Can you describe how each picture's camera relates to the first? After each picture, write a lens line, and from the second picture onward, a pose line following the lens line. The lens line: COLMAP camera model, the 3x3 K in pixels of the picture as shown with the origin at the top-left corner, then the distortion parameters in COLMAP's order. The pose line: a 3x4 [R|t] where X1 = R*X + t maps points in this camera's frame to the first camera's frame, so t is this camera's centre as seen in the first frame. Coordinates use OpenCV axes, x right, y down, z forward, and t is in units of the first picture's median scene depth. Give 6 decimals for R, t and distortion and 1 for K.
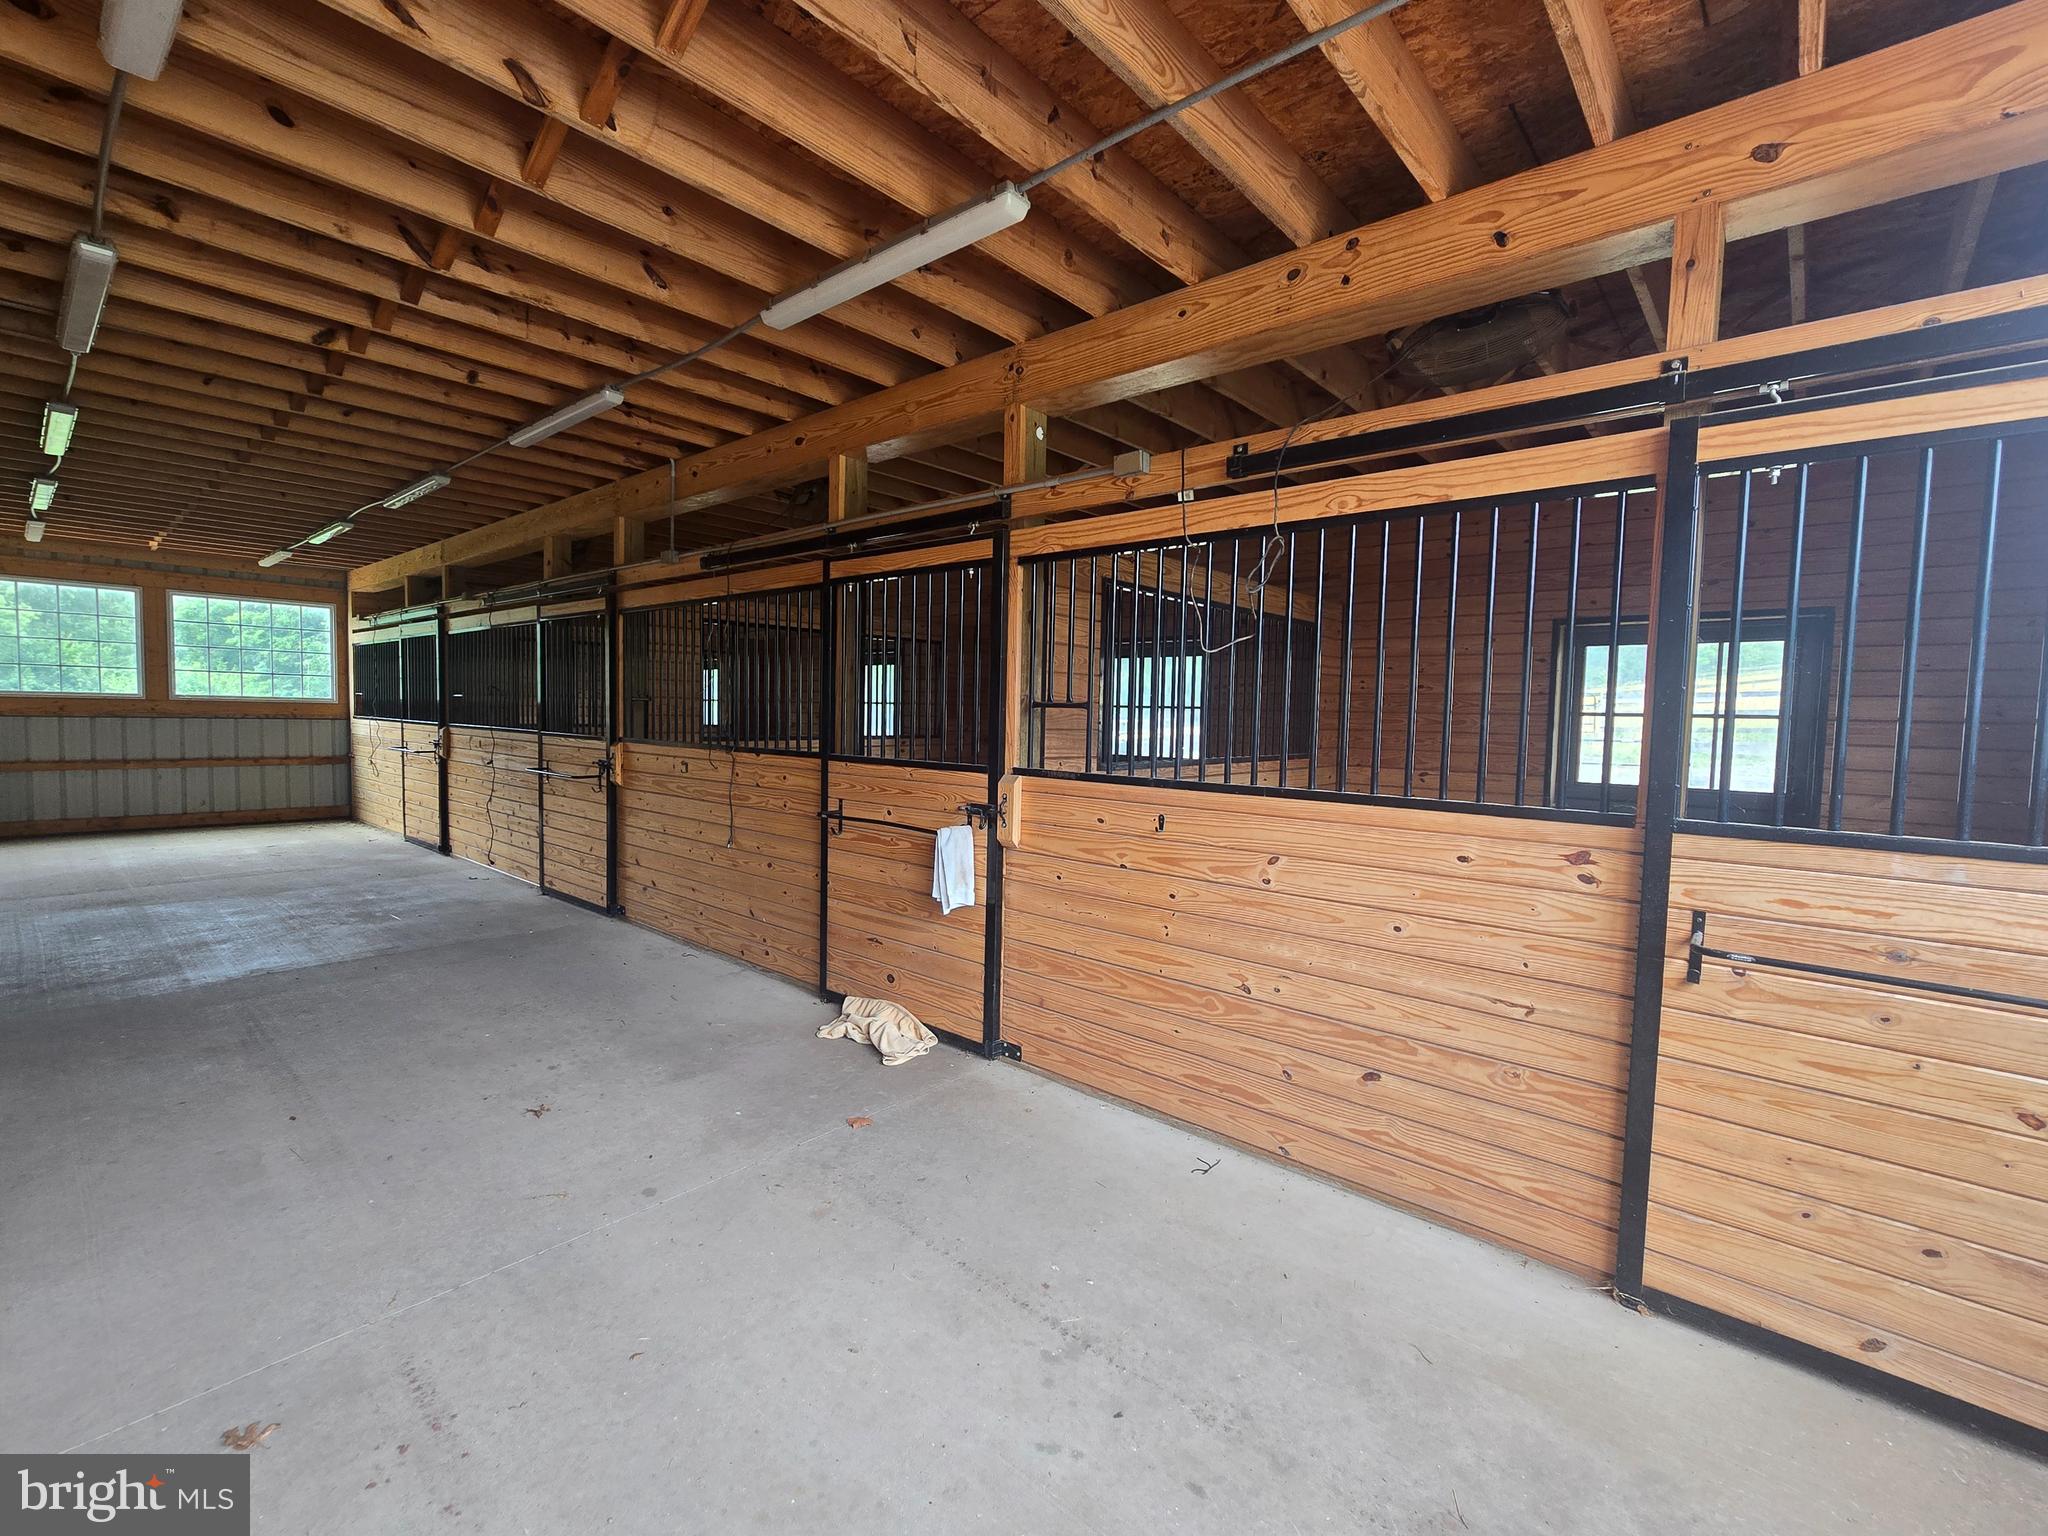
lens RADIAL K [[868.4, 0, 1024.0], [0, 868.4, 768.0], [0, 0, 1]] dist [0.001553, 0.000538]
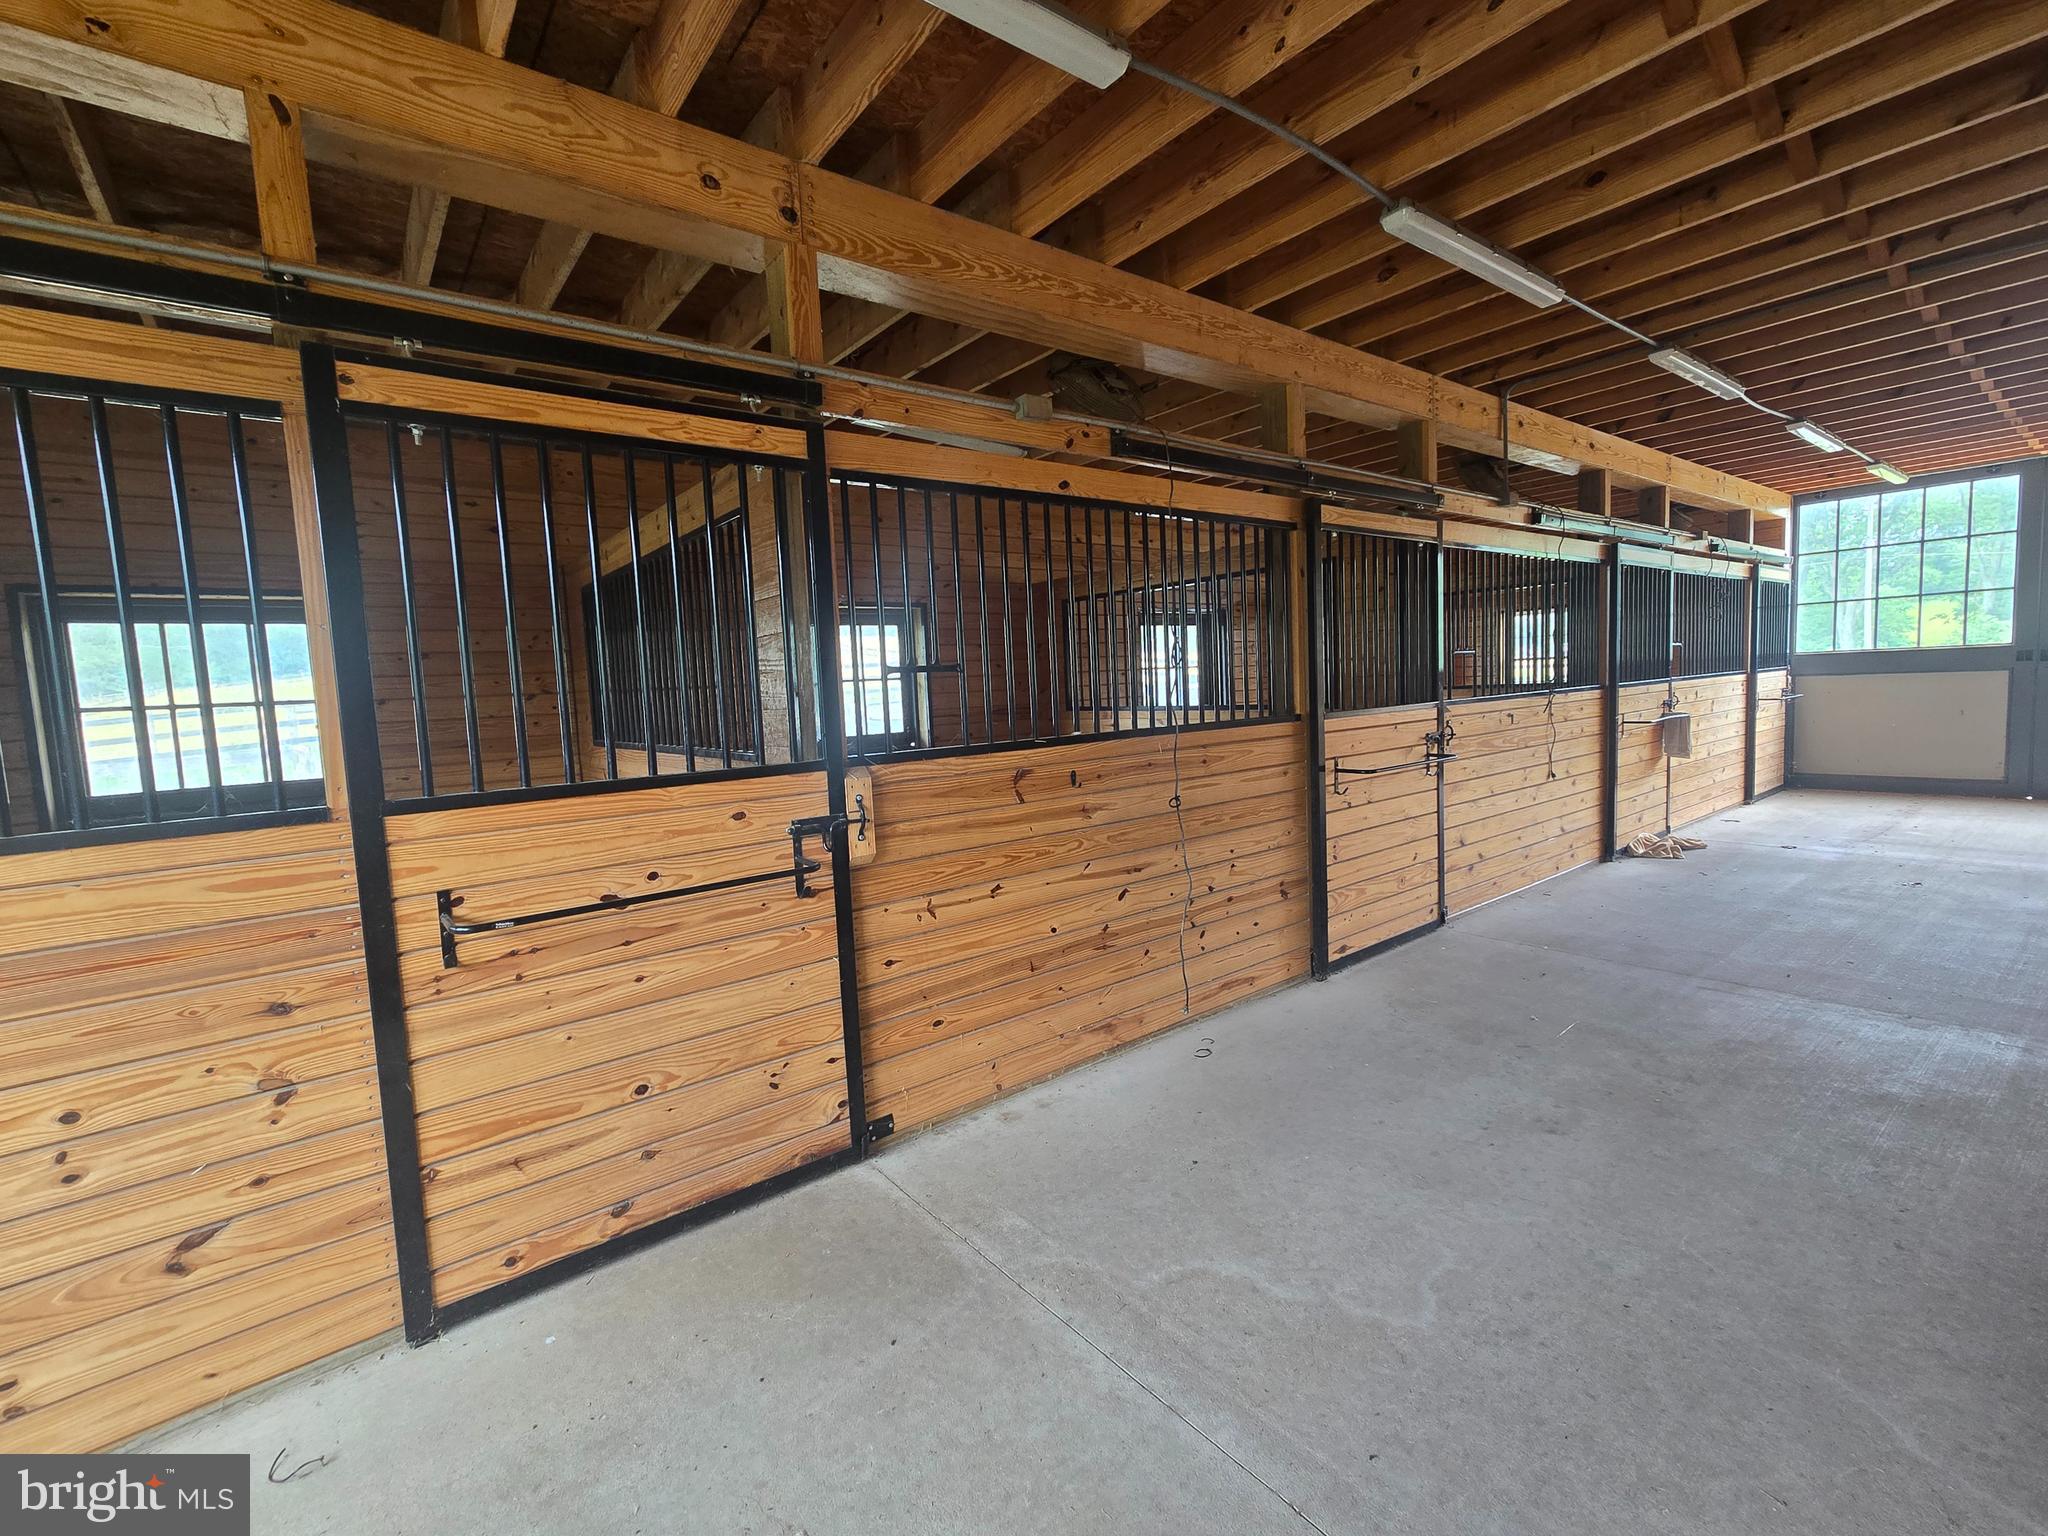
lens RADIAL K [[1014.3, 0, 1024.0], [0, 1014.3, 768.0], [0, 0, 1]] dist [0.030102, 0.000248]
pose [[0.131418, -0.116784, 0.984424, -0.618455], [0.105397, 0.989054, 0.103263, -0.048031], [-0.985708, 0.090185, 0.142289, 0.544310]]
